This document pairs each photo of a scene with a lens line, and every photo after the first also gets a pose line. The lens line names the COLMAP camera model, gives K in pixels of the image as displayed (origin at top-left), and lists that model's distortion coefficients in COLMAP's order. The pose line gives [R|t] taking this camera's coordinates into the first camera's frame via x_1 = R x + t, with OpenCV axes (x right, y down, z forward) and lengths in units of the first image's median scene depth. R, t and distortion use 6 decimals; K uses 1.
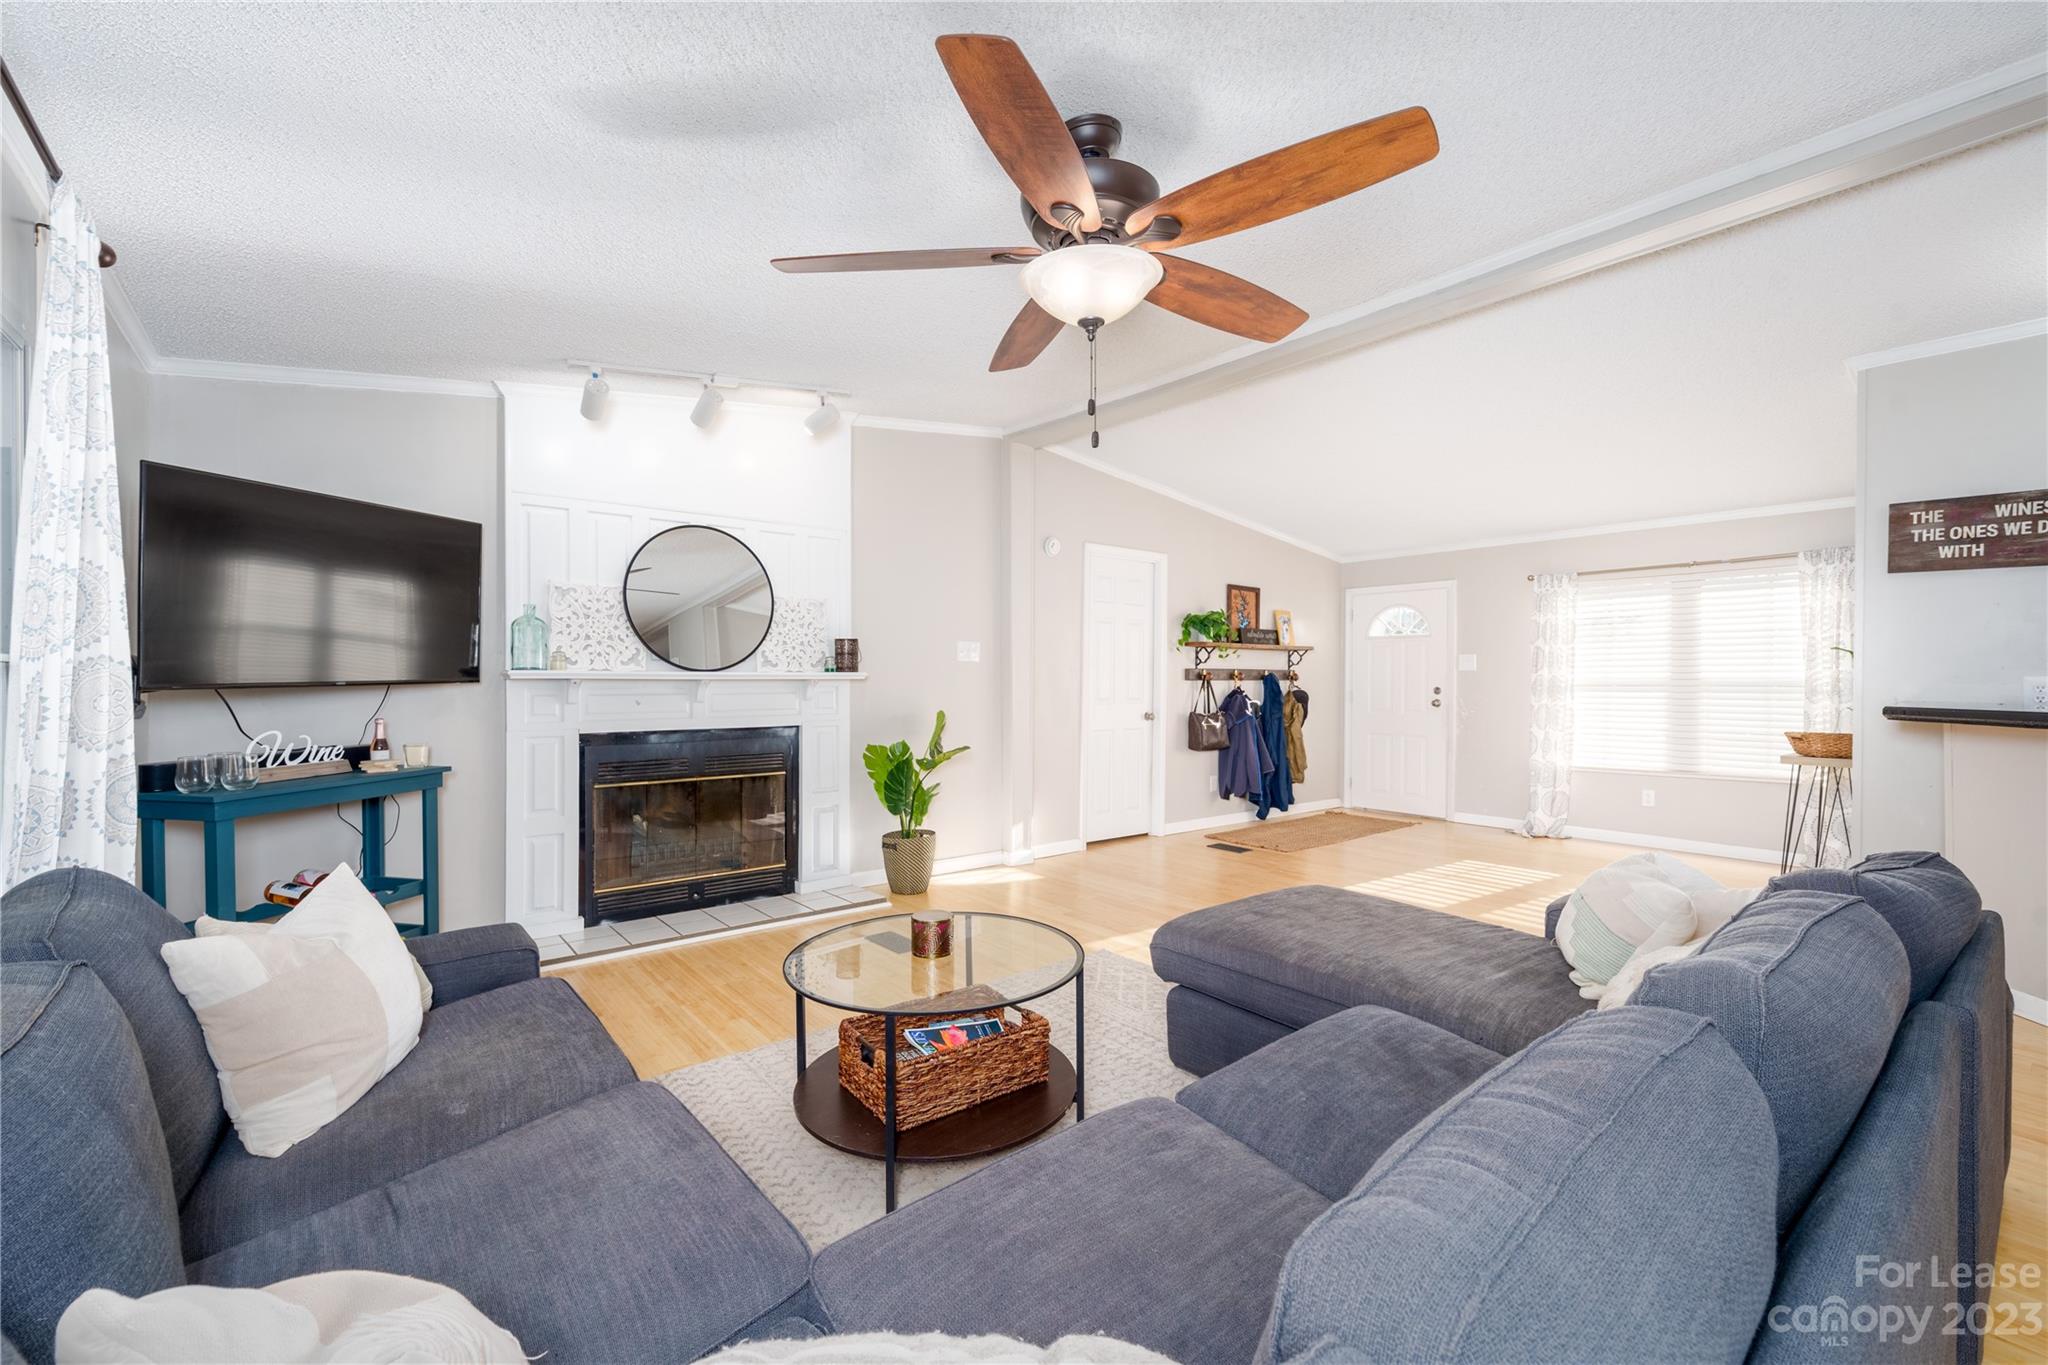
lens RADIAL K [[849.9, 0, 1020.9], [0, 849.9, 664.4], [0, 0, 1]] dist [0.000985, 0.000151]
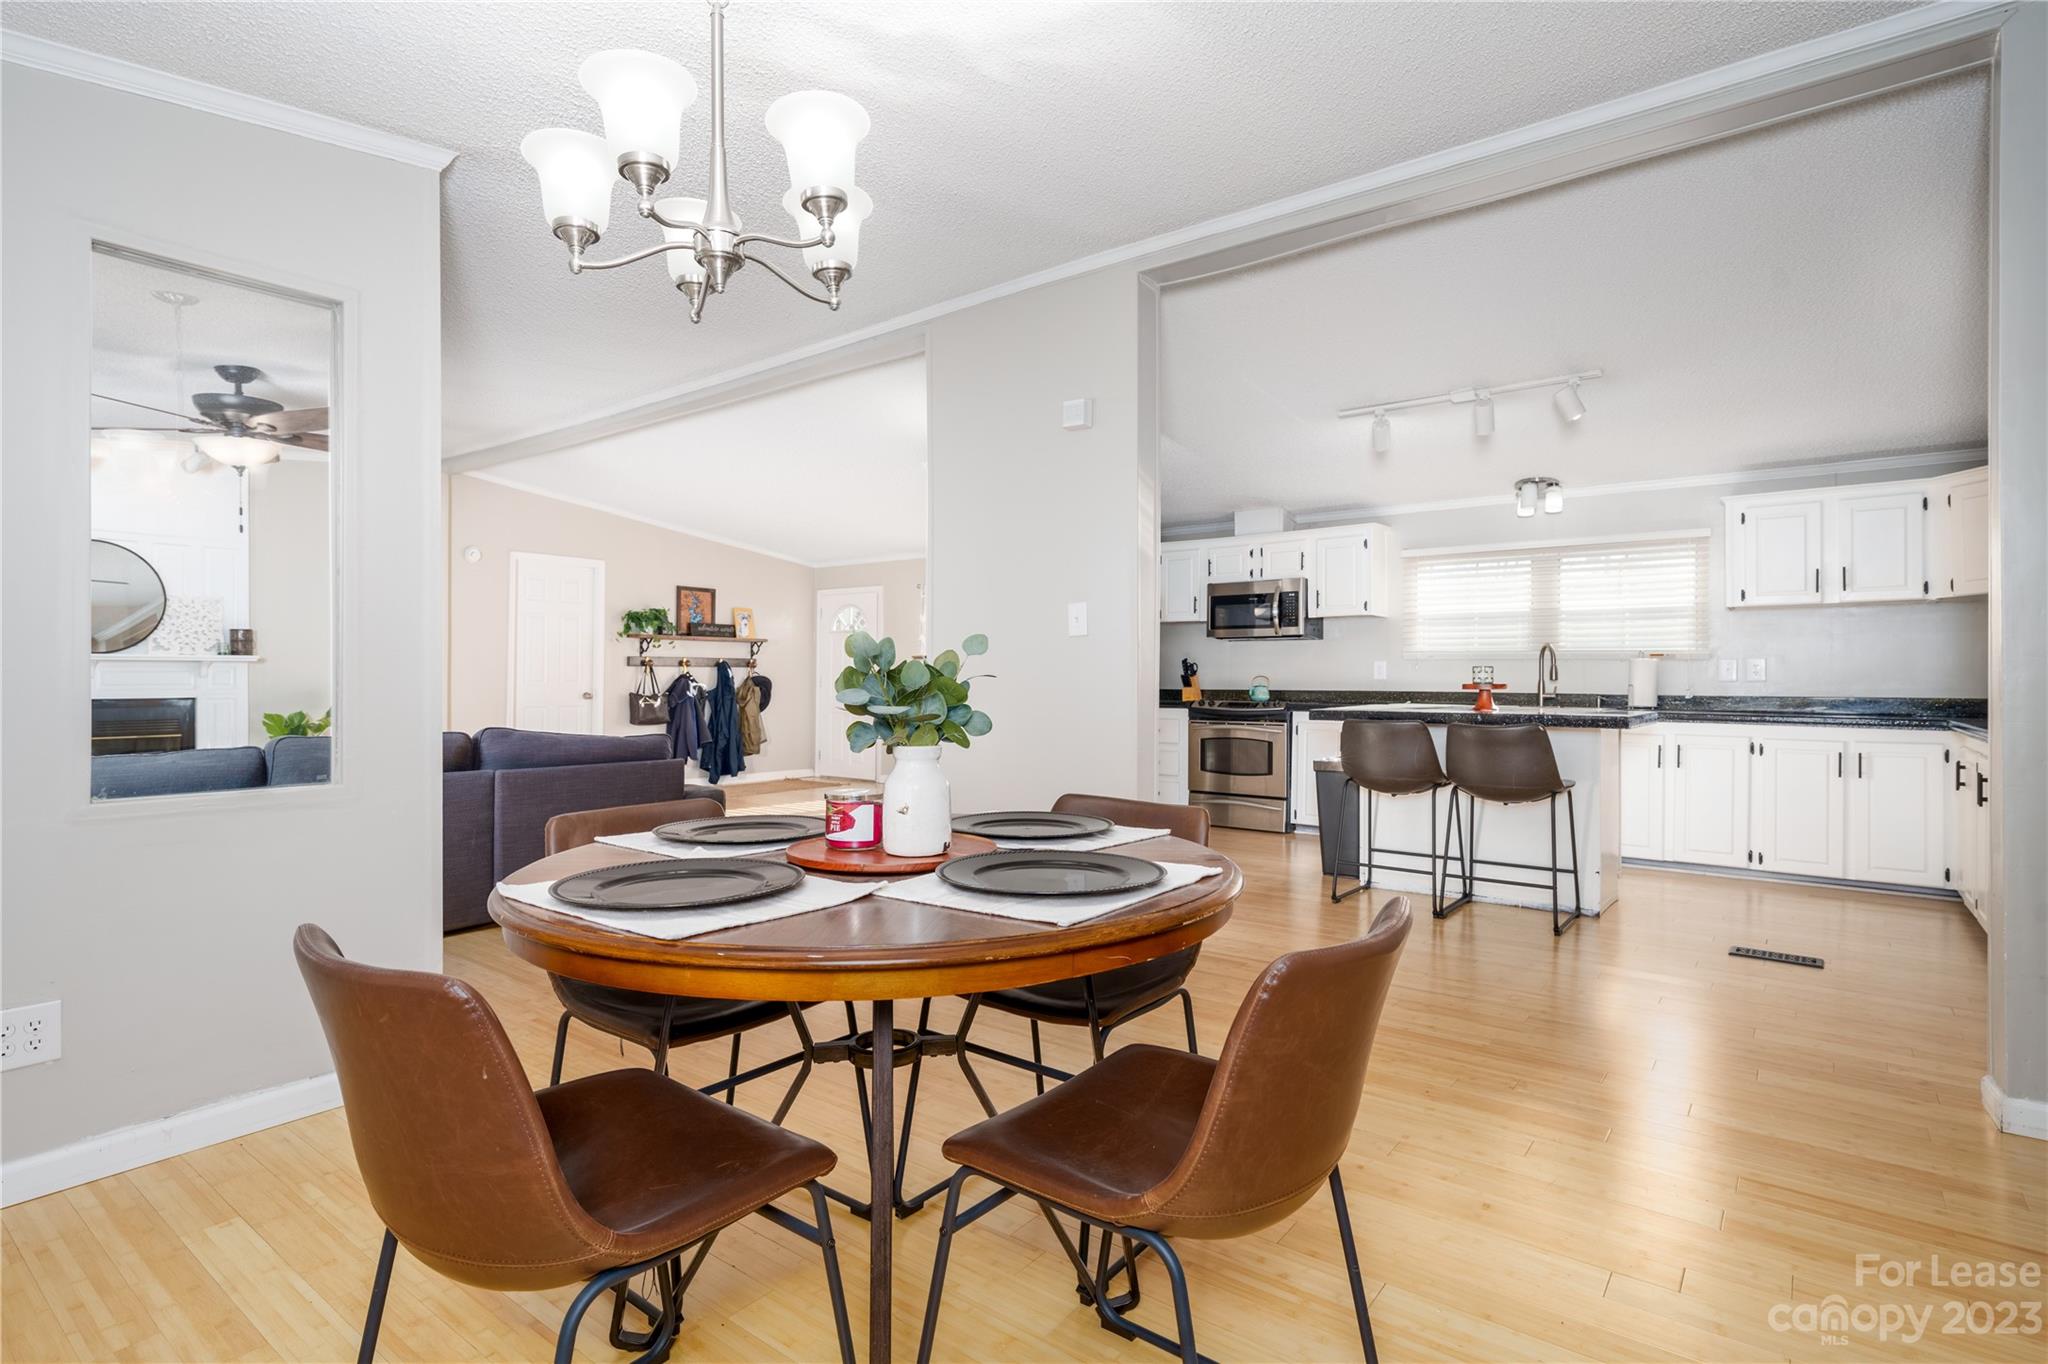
lens RADIAL K [[1043.7, 0, 1034.7], [0, 1043.7, 668.6], [0, 0, 1]] dist [0.010172, 0.000030]
pose [[0.969995, -0.000134, 0.243124, 0.384227], [-0.001350, 0.999981, 0.005938, 0.012221], [-0.243121, -0.006088, 0.969977, -0.548880]]
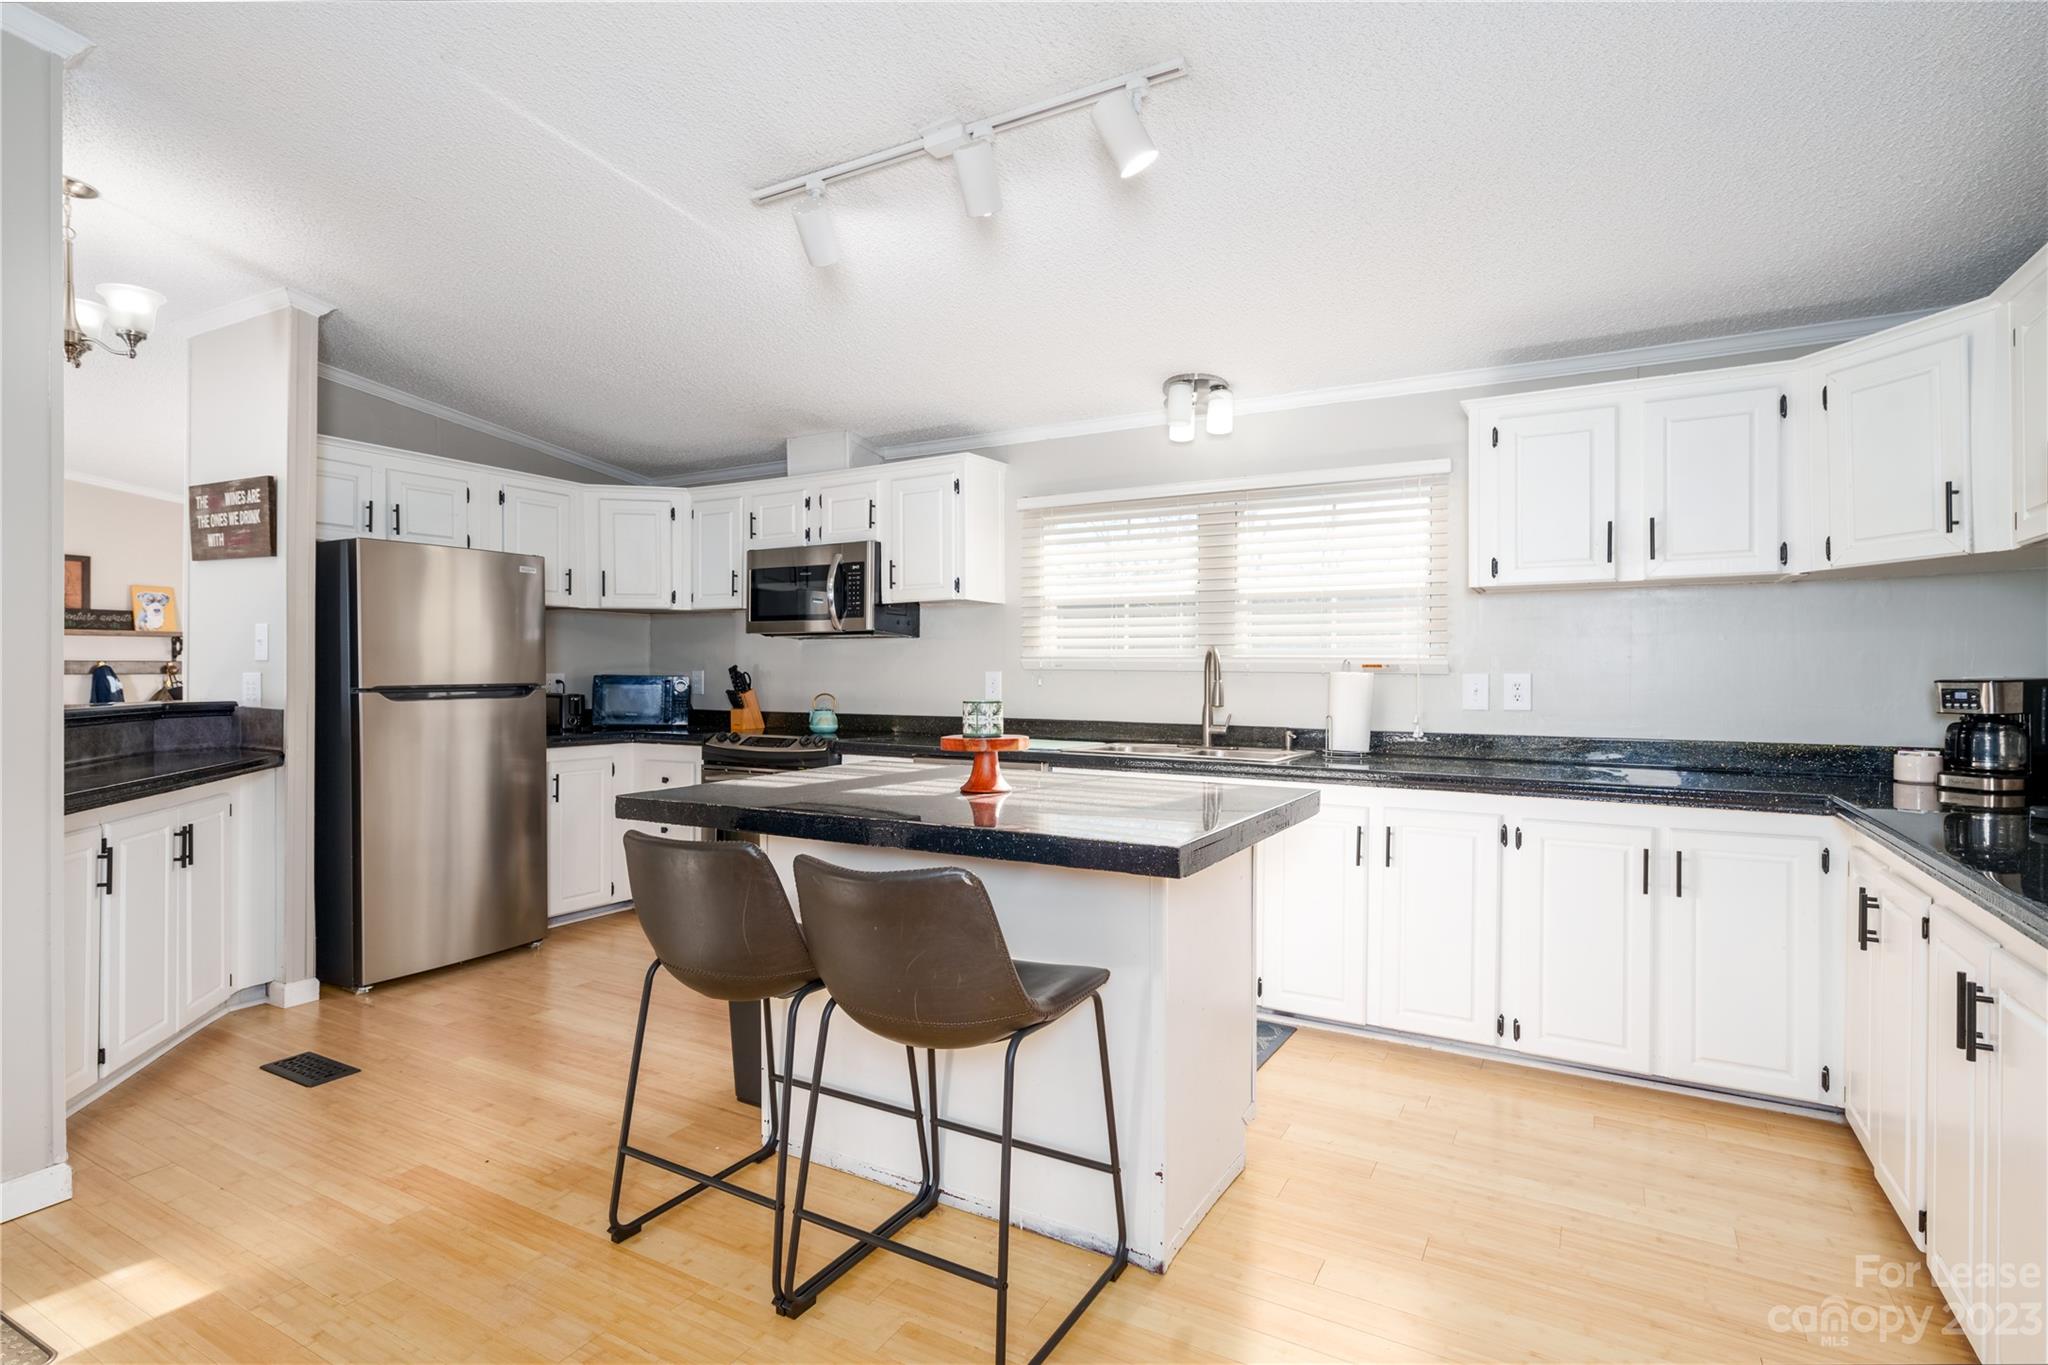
lens RADIAL K [[1043.7, 0, 1034.7], [0, 1043.7, 669.1], [0, 0, 1]] dist [0.010172, 0.000030]
pose [[0.926187, -0.003360, 0.377051, 0.769369], [-0.002011, 0.999902, 0.013850, -0.001472], [-0.377060, -0.013585, 0.926089, -0.232914]]
